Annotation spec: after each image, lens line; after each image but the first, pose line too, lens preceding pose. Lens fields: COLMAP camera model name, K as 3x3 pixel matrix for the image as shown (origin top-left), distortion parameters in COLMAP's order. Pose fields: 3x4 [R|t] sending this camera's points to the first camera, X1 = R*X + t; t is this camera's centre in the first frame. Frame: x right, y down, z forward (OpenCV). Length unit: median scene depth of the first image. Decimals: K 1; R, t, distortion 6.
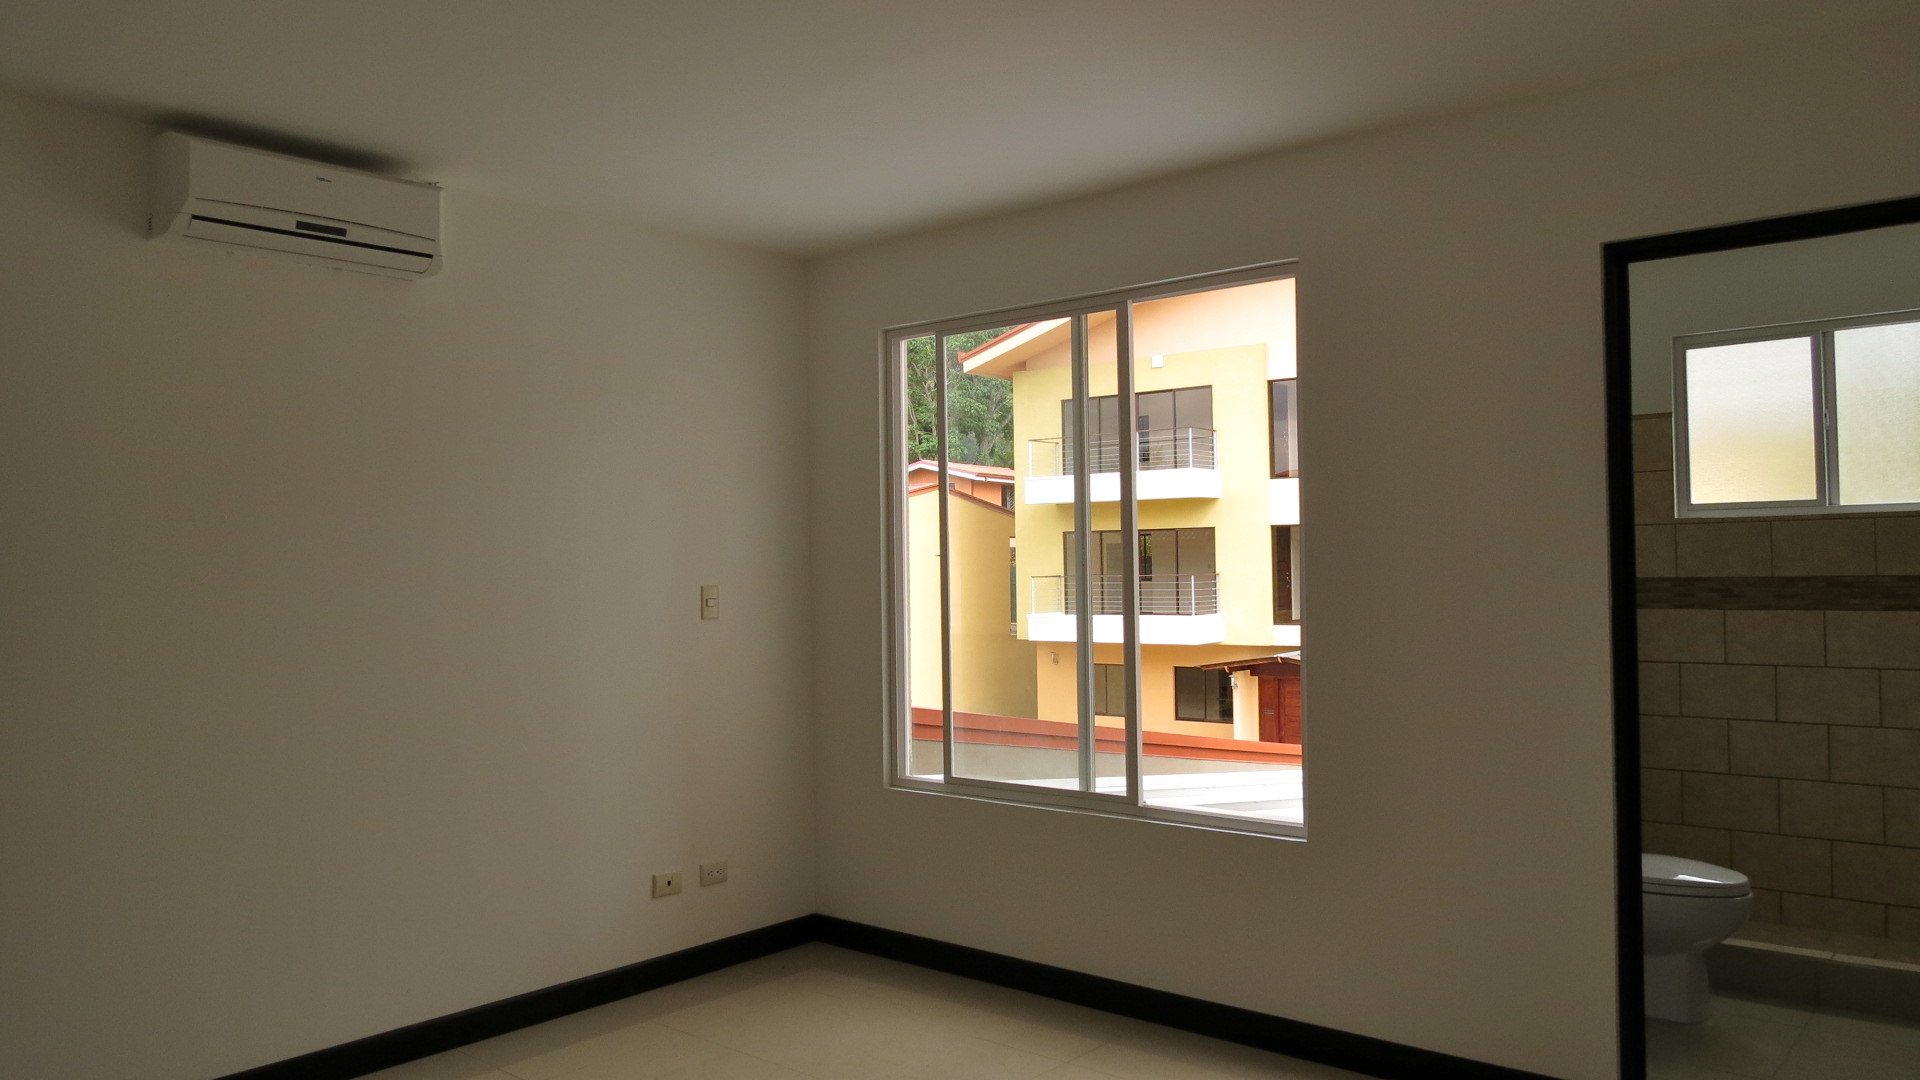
lens RADIAL K [[1366.7, 0, 956.8], [0, 1366.7, 537.2], [0, 0, 1]] dist [-0.019602, -0.001796]
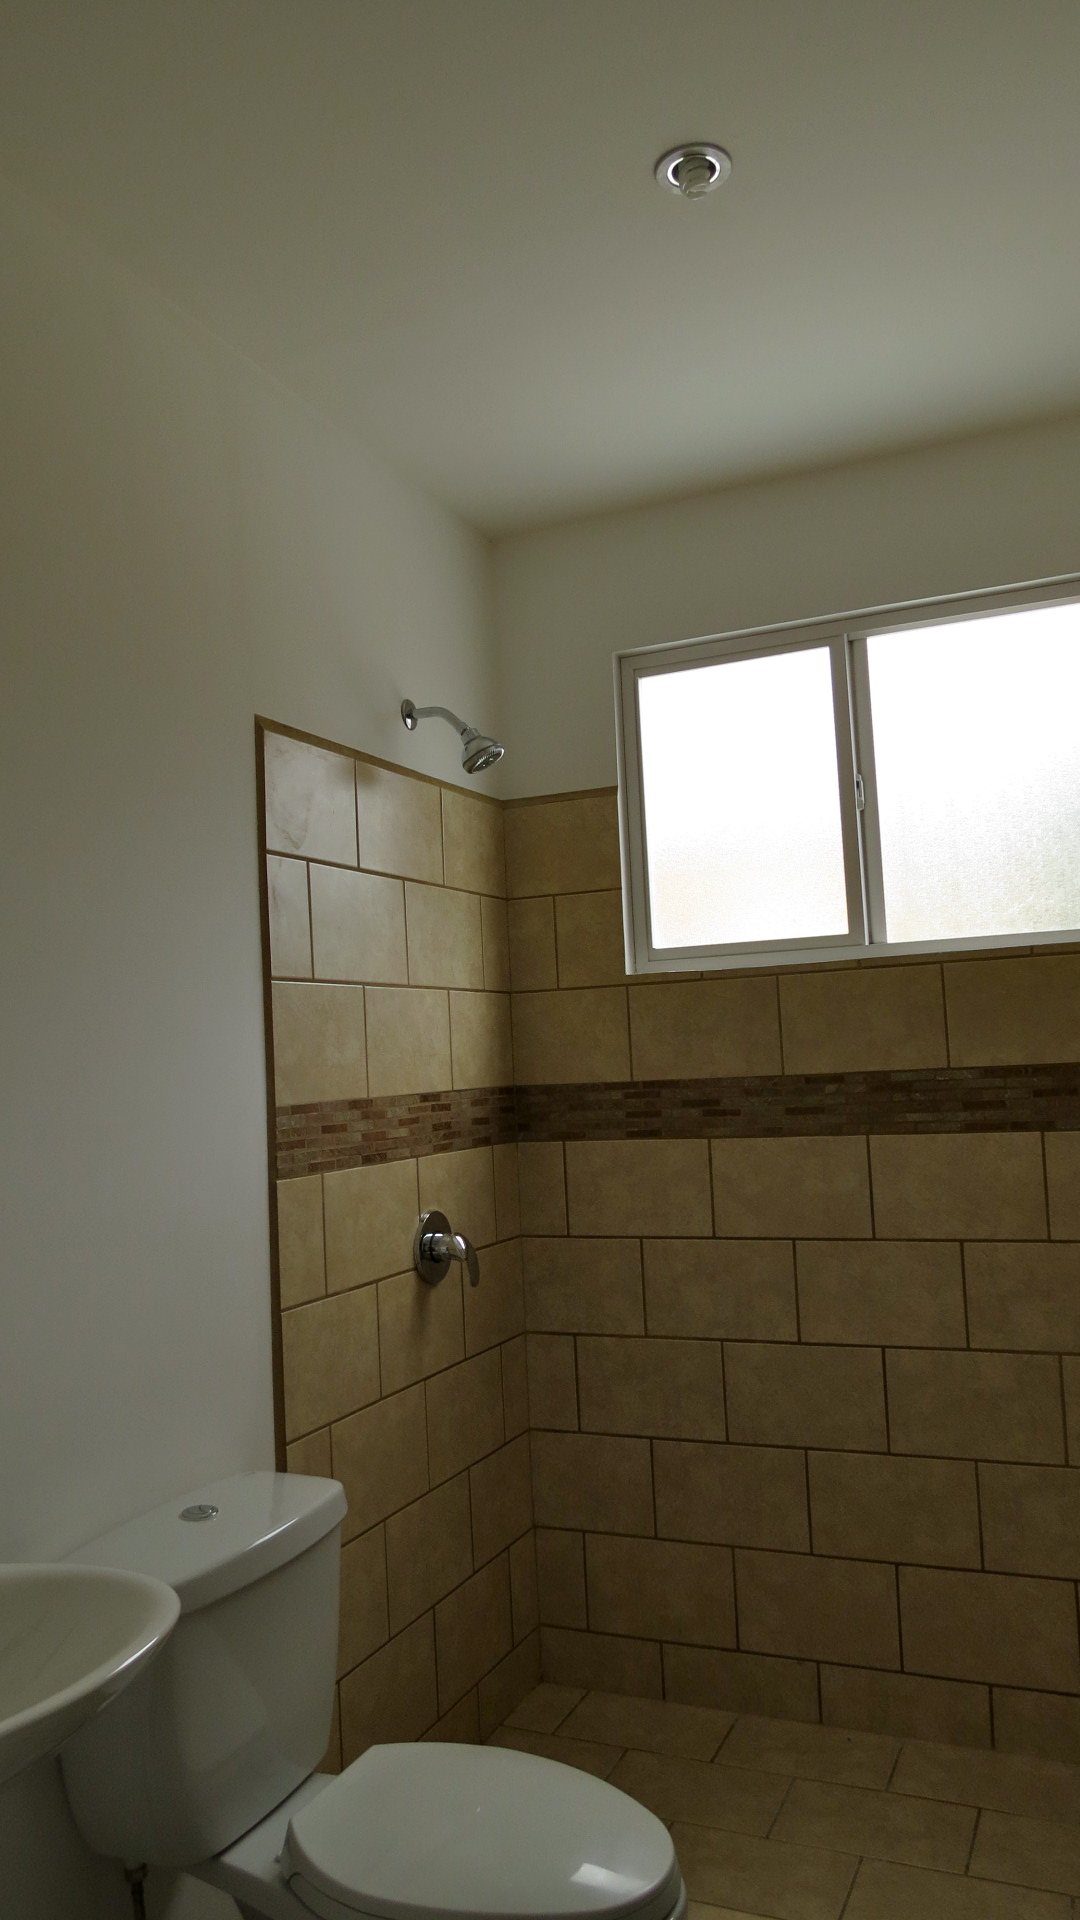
lens RADIAL K [[1366.7, 0, 542.2], [0, 1366.7, 960.0], [0, 0, 1]] dist [-0.019602, -0.001796]
pose [[0.954874, -0.003947, 0.296986, 0.346147], [0.023508, 0.997779, -0.062324, 0.014663], [-0.296080, 0.066493, 0.952846, 0.501899]]
